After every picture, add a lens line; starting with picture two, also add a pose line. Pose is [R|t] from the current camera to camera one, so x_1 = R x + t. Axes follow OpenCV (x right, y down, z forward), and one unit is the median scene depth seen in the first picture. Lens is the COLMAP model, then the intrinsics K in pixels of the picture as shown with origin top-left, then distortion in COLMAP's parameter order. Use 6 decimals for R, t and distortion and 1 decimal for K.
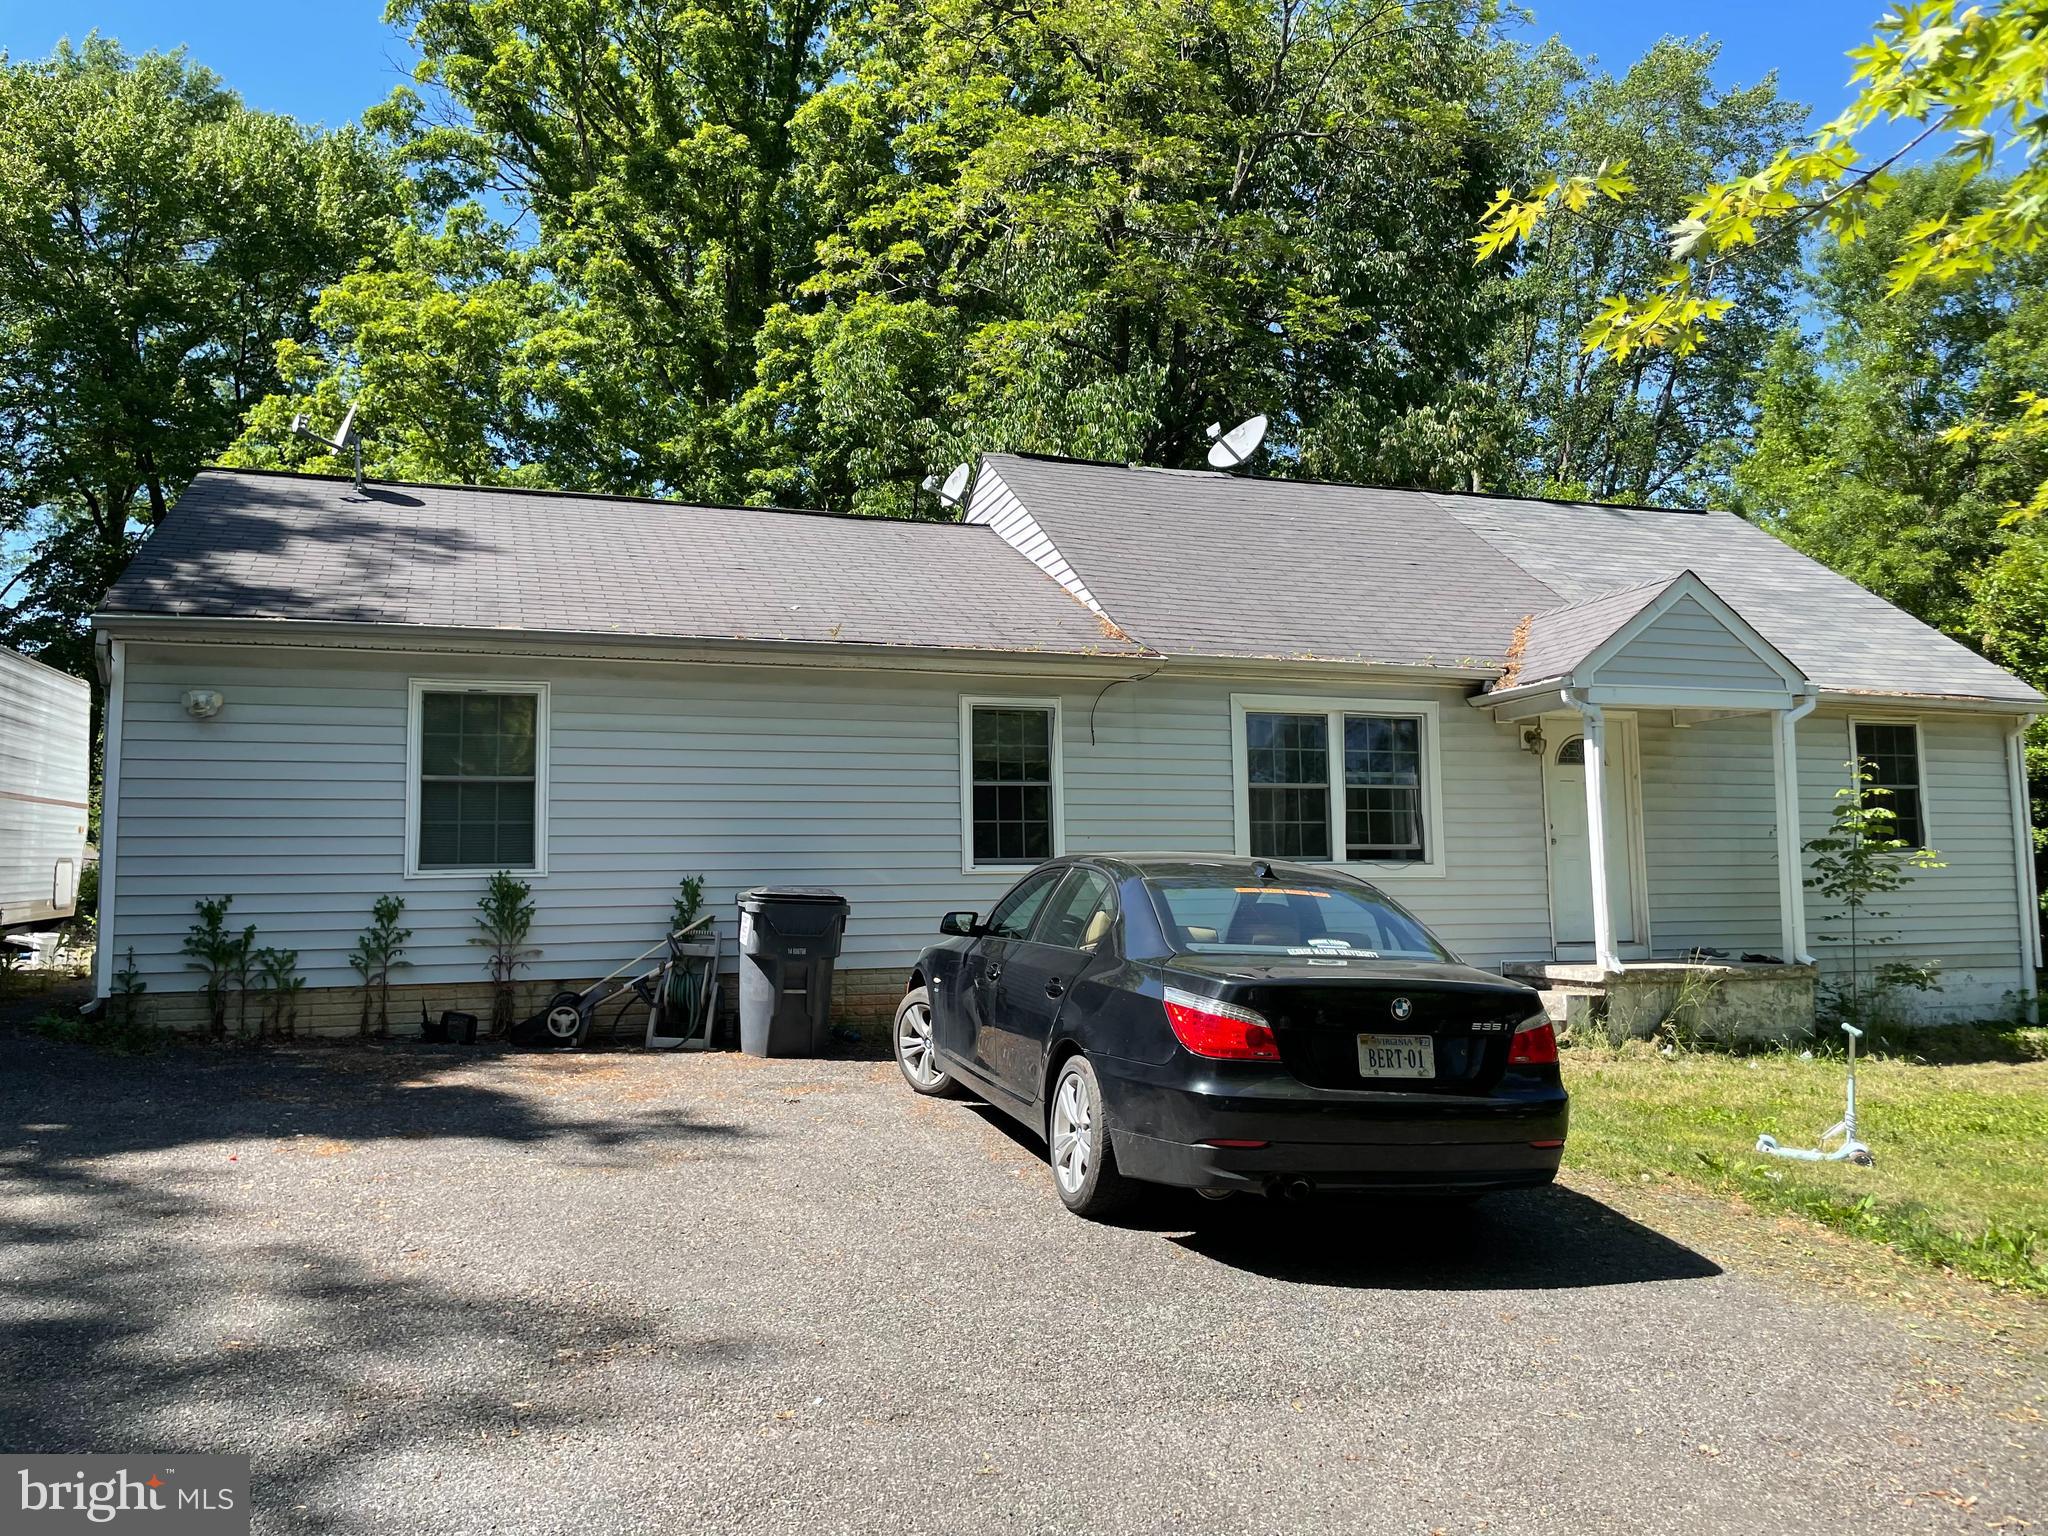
lens RADIAL K [[1562.1, 0, 1024.0], [0, 1562.1, 768.0], [0, 0, 1]] dist [0.083880, -0.126582]
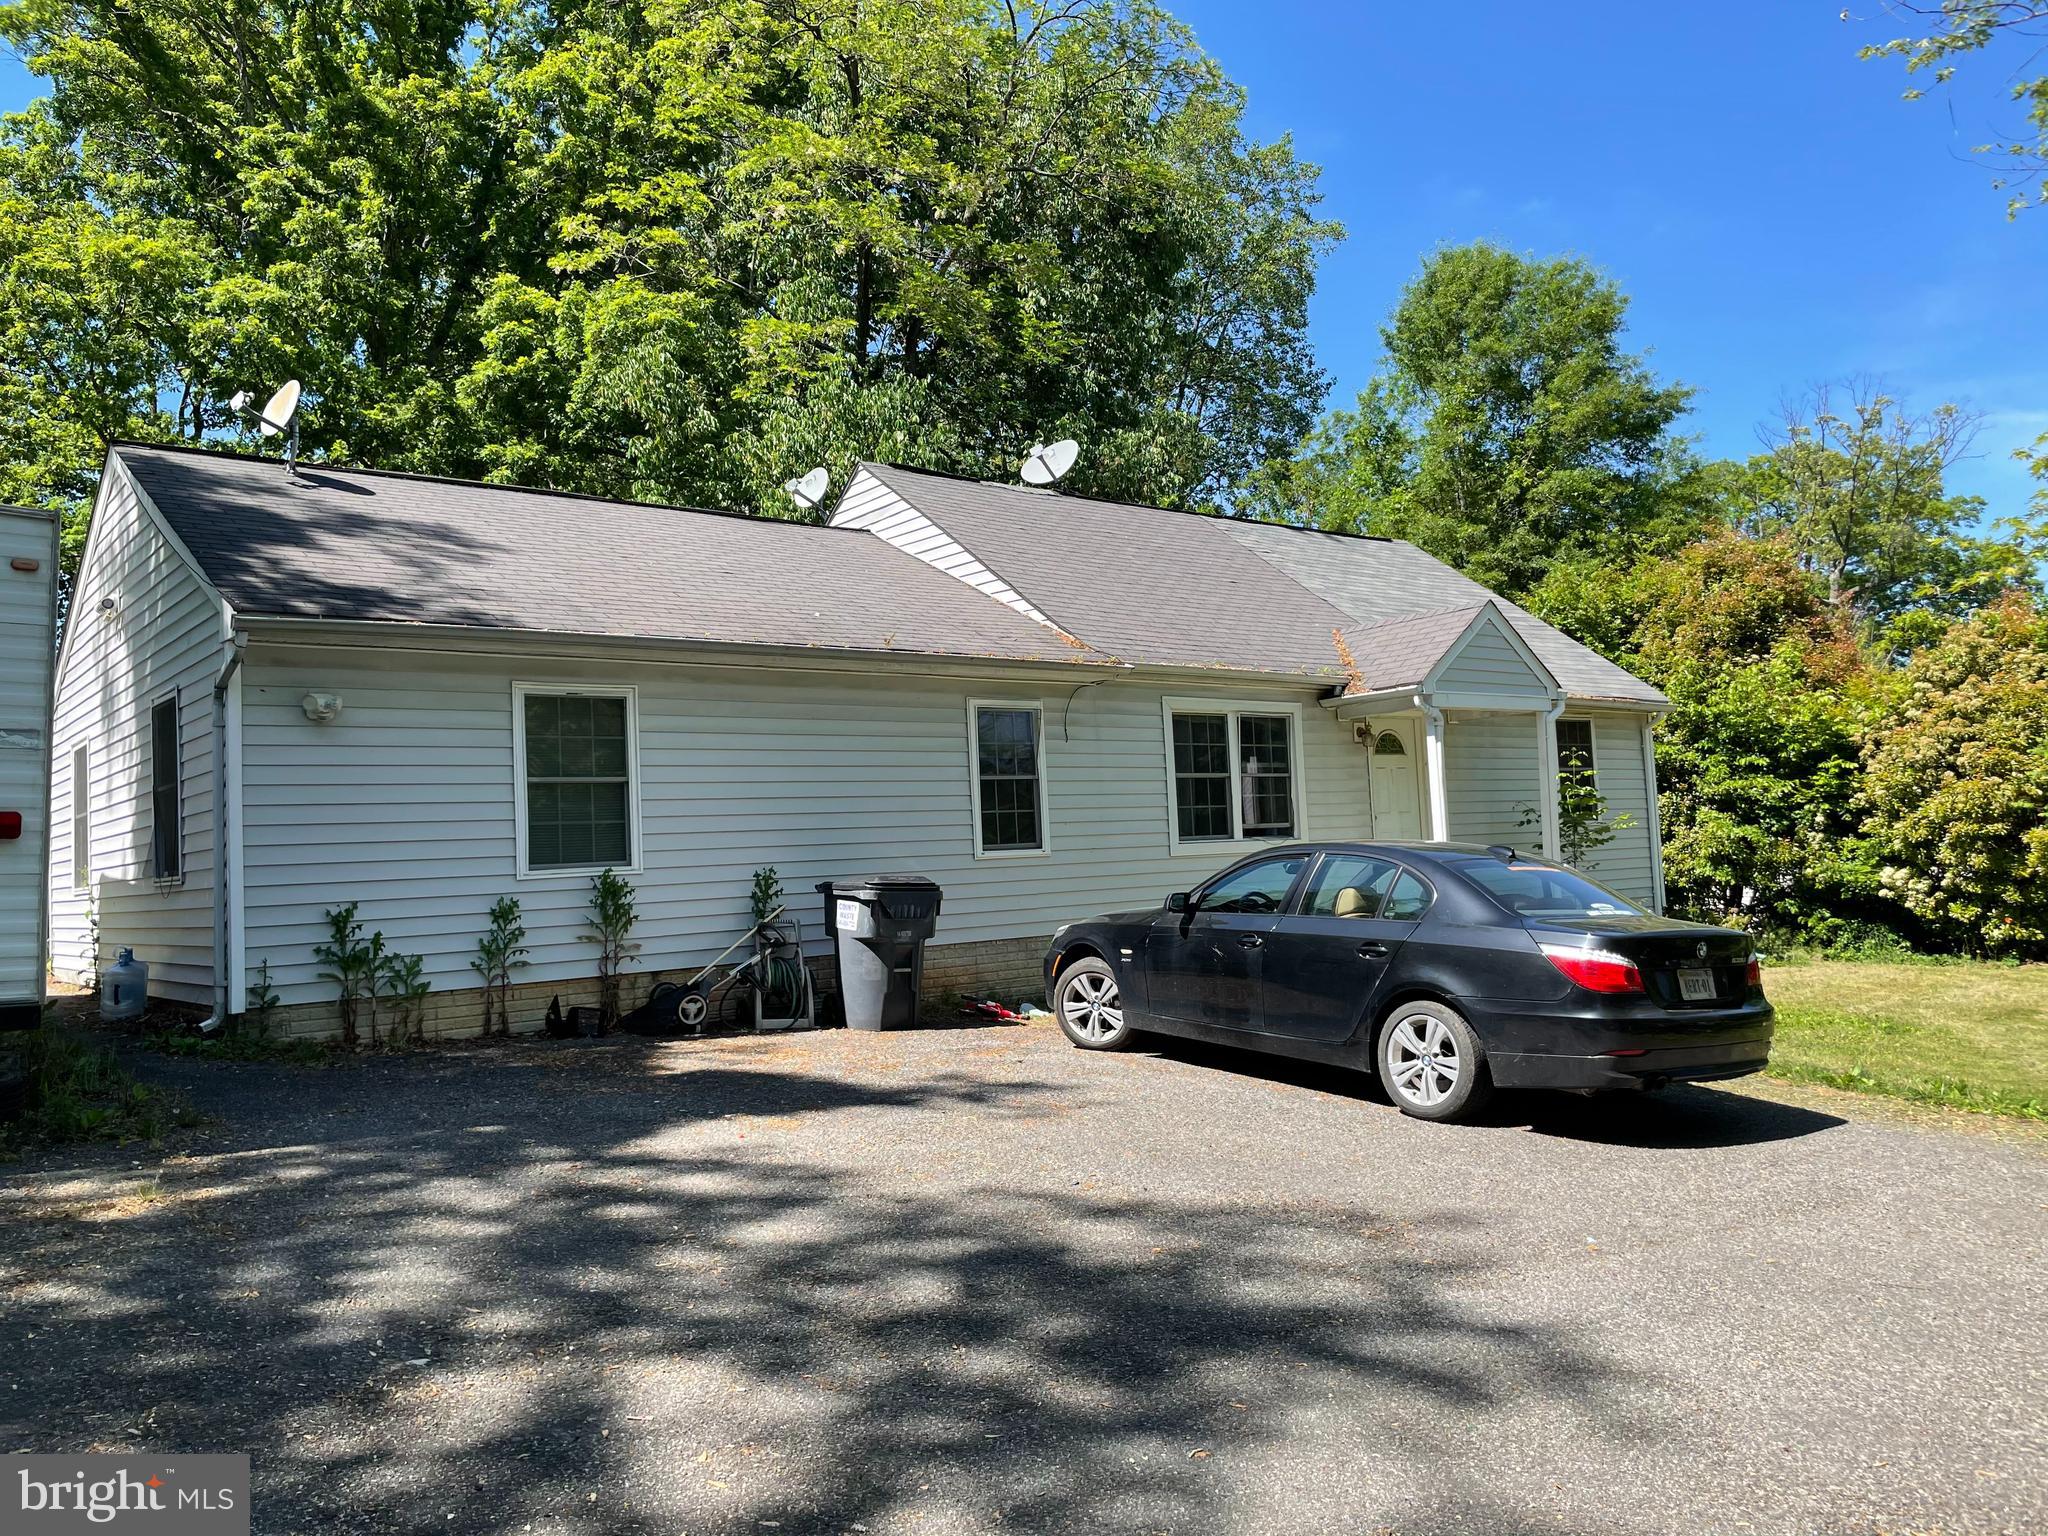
lens RADIAL K [[1562.1, 0, 1024.0], [0, 1562.1, 768.0], [0, 0, 1]] dist [0.083880, -0.126582]
pose [[0.940381, -0.008632, 0.340013, -0.418300], [0.002443, 0.999823, 0.018629, -0.019207], [-0.340113, -0.016688, 0.940236, -0.060438]]
